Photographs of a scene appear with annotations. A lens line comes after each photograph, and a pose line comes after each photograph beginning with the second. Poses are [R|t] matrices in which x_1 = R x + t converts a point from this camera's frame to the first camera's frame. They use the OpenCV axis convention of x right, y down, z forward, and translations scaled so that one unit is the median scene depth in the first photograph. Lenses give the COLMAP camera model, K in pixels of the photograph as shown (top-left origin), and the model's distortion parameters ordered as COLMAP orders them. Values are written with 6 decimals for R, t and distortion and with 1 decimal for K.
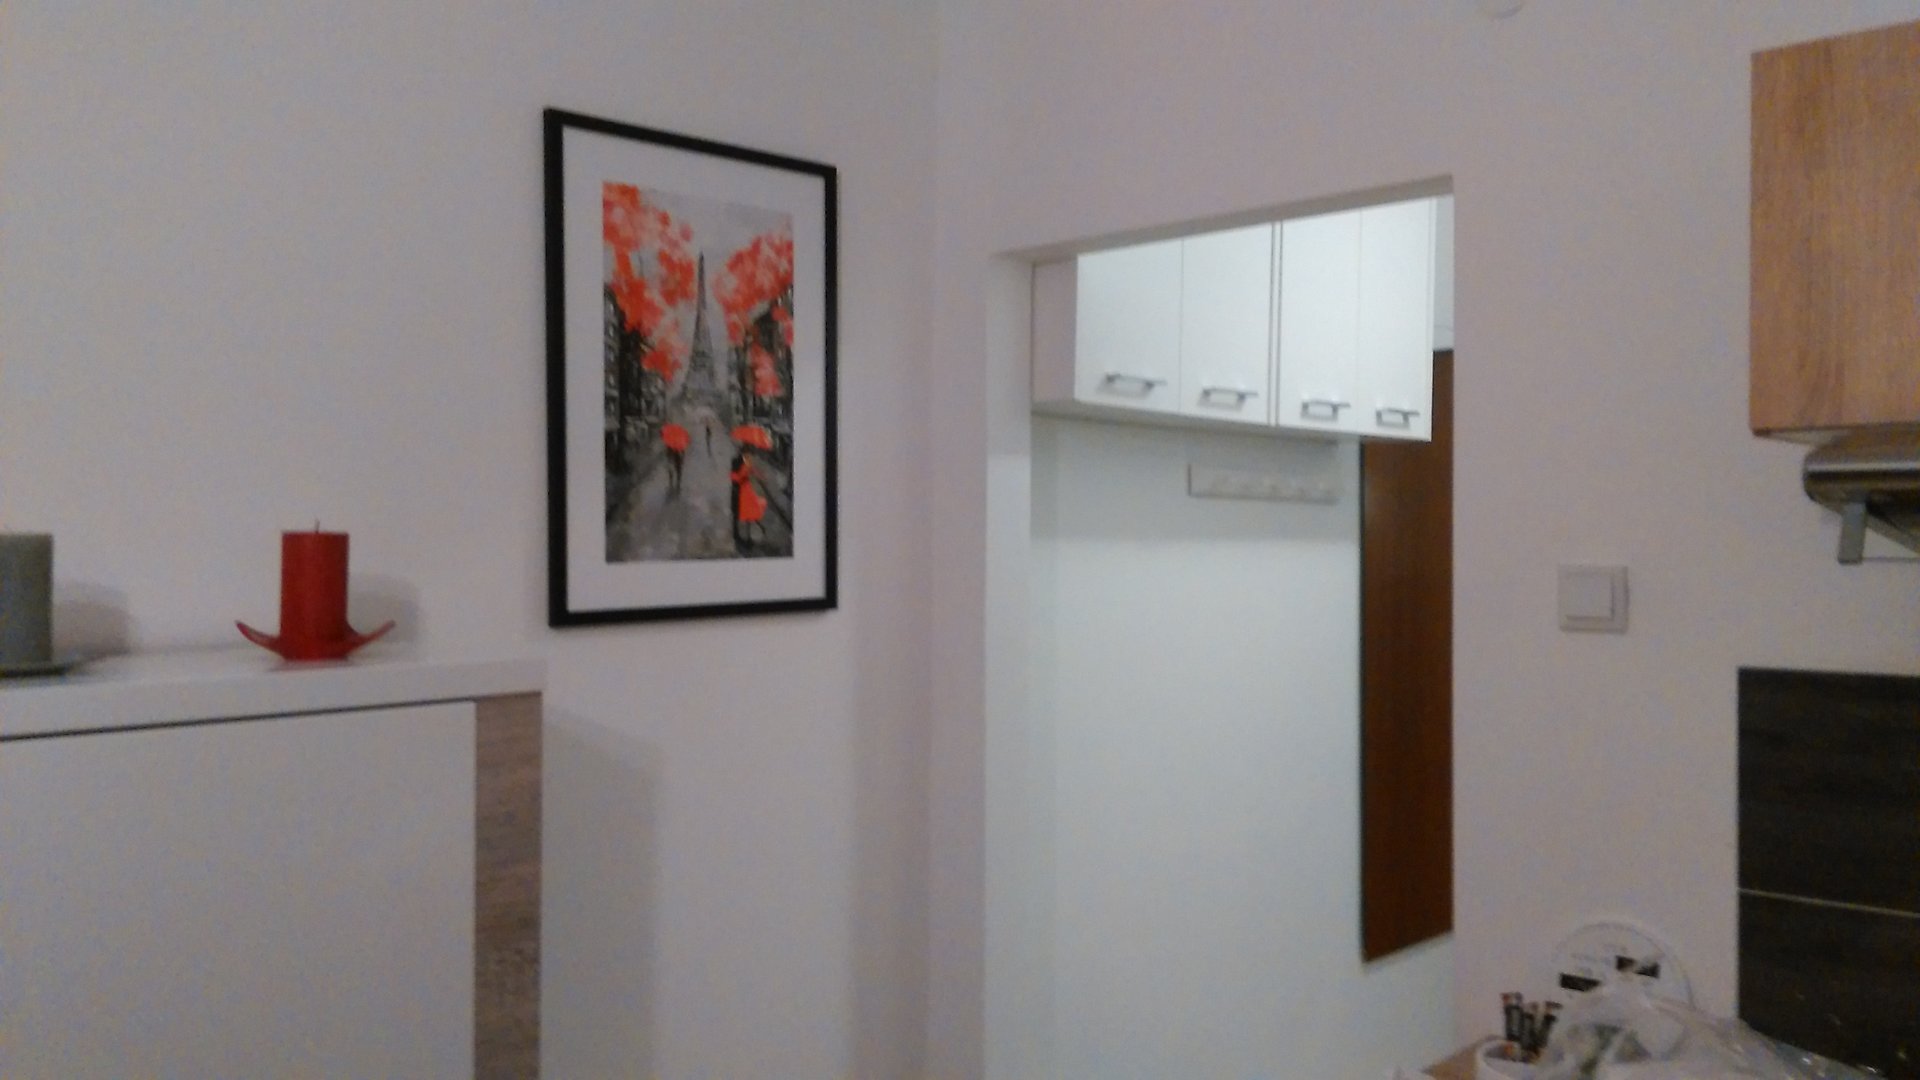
lens RADIAL K [[1569.2, 0, 974.4], [0, 1569.2, 542.0], [0, 0, 1]] dist [0.052135, -0.086227]
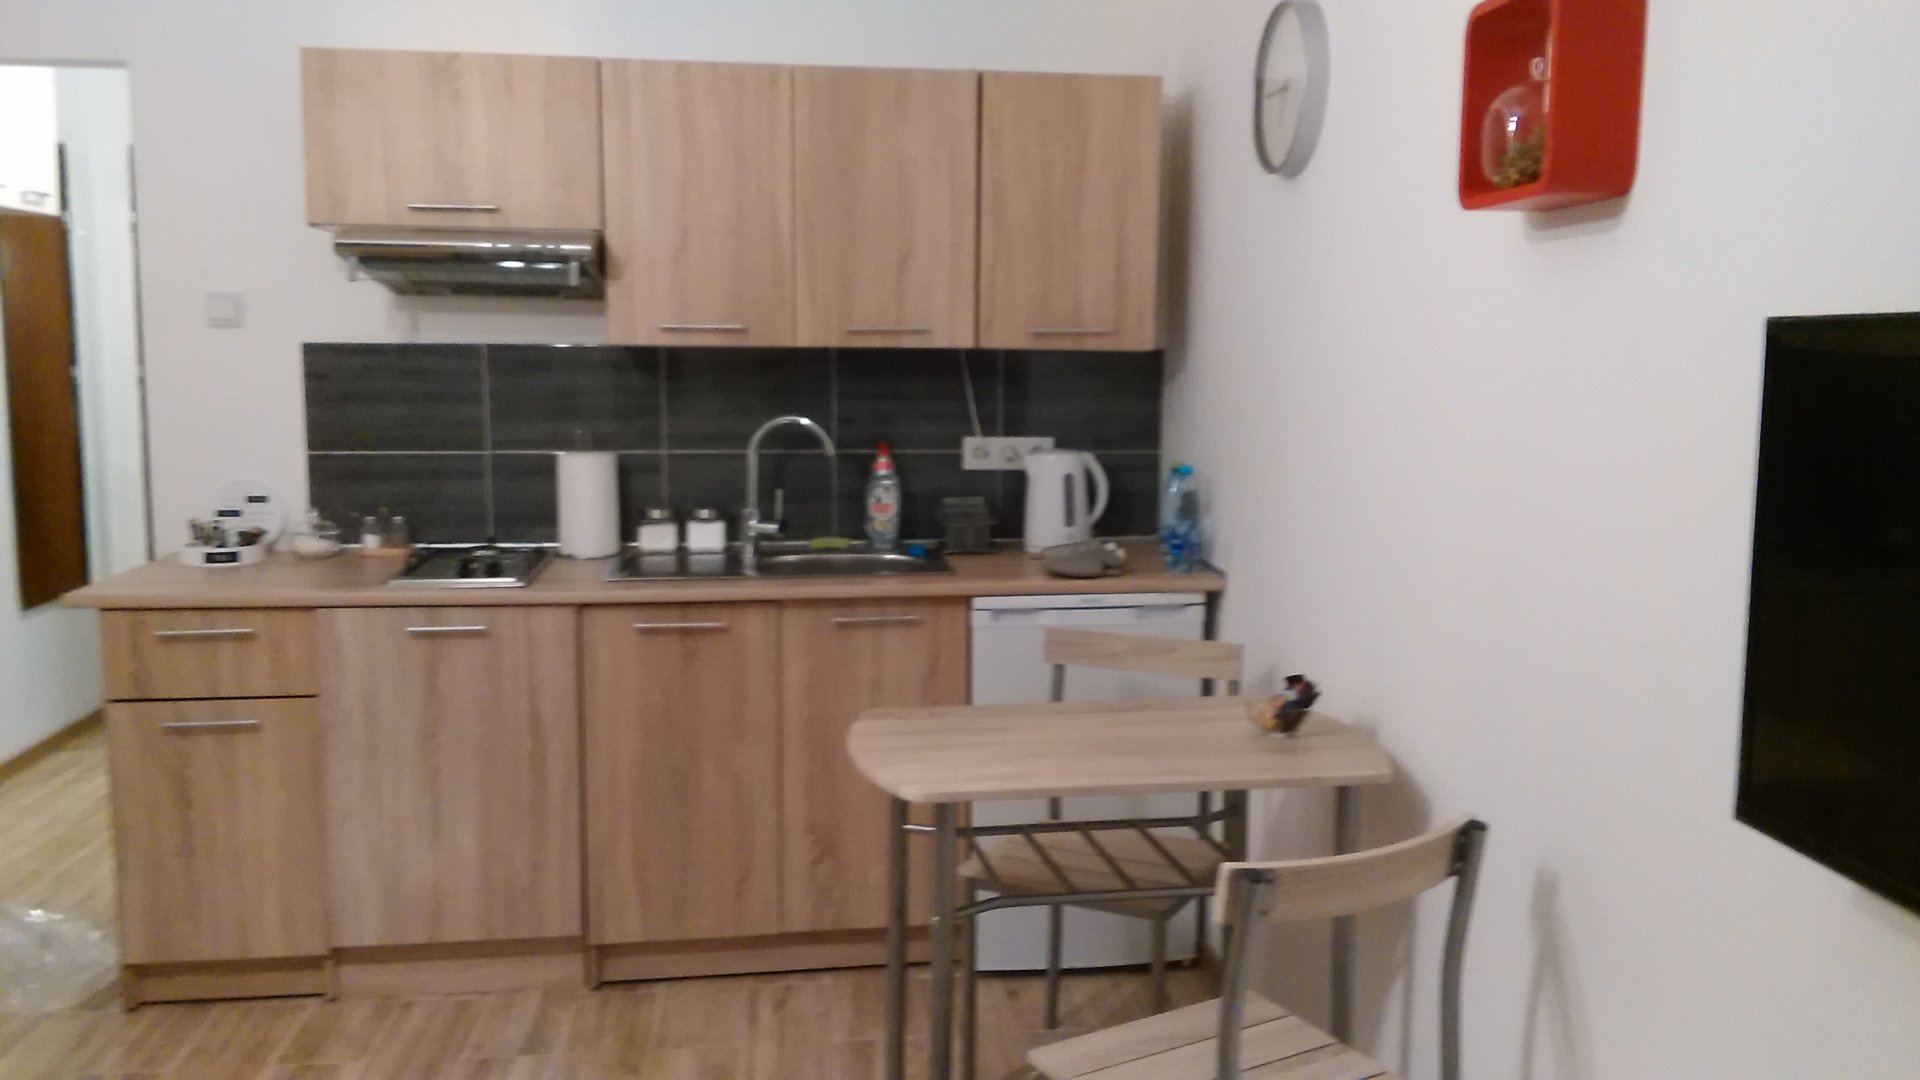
lens RADIAL K [[1569.2, 0, 972.2], [0, 1569.2, 541.6], [0, 0, 1]] dist [0.052135, -0.086227]
pose [[0.645344, -0.089298, 0.758655, -0.523656], [-0.009158, 0.992168, 0.124574, 0.072732], [-0.763837, -0.087341, 0.639472, -0.971273]]
